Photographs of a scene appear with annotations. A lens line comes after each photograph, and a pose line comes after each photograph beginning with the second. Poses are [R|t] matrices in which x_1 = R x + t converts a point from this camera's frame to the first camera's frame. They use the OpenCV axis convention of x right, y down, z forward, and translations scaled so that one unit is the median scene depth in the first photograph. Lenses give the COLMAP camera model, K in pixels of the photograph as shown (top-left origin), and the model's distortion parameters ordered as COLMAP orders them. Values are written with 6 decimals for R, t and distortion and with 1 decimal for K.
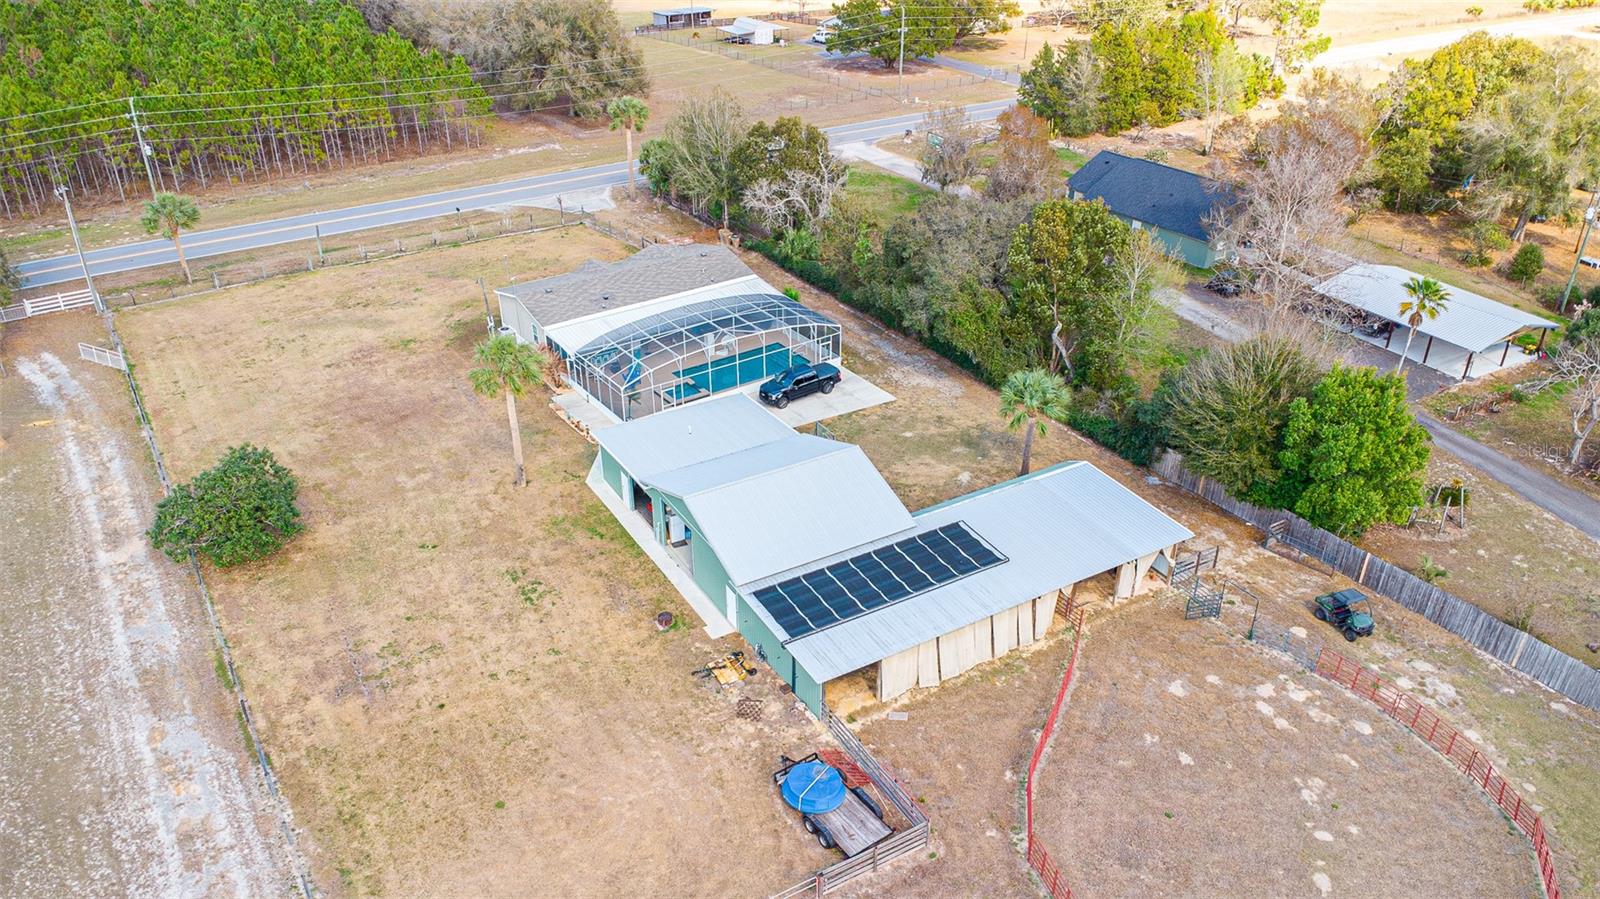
lens RADIAL K [[1147.1, 0, 800.0], [0, 1147.1, 449.5], [0, 0, 1]] dist [0.008795, -0.000279]
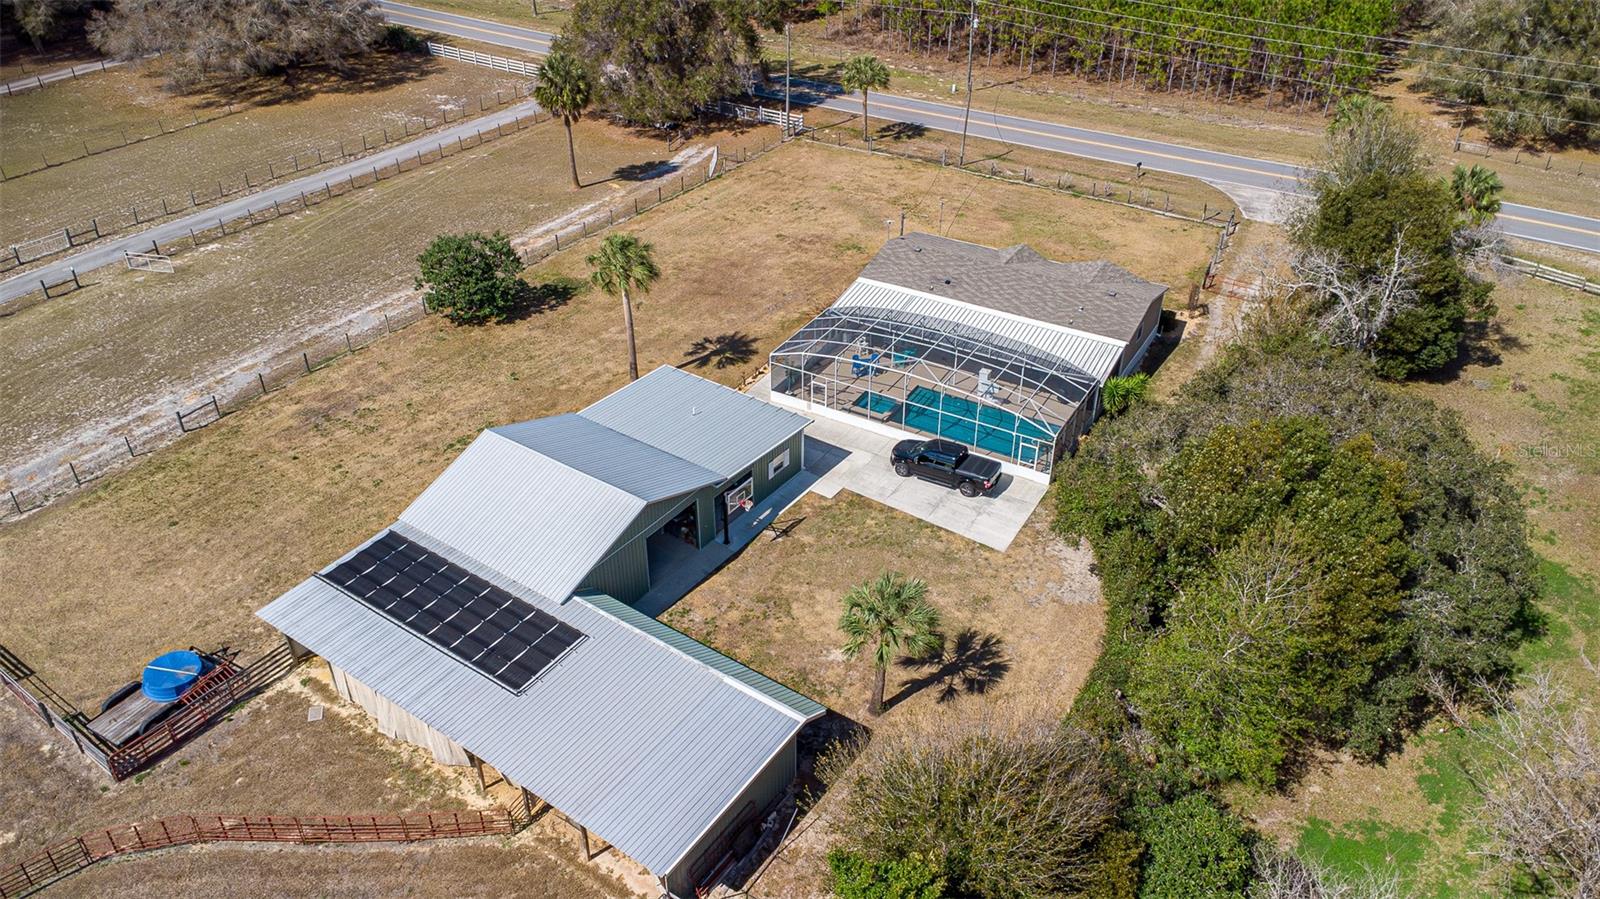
lens RADIAL K [[1147.1, 0, 800.0], [0, 1147.1, 449.5], [0, 0, 1]] dist [0.008795, -0.000279]
pose [[0.415789, 0.501510, -0.758688, 0.758990], [-0.444586, 0.839829, 0.311497, -0.367811], [0.793387, 0.207785, 0.572156, 0.658369]]
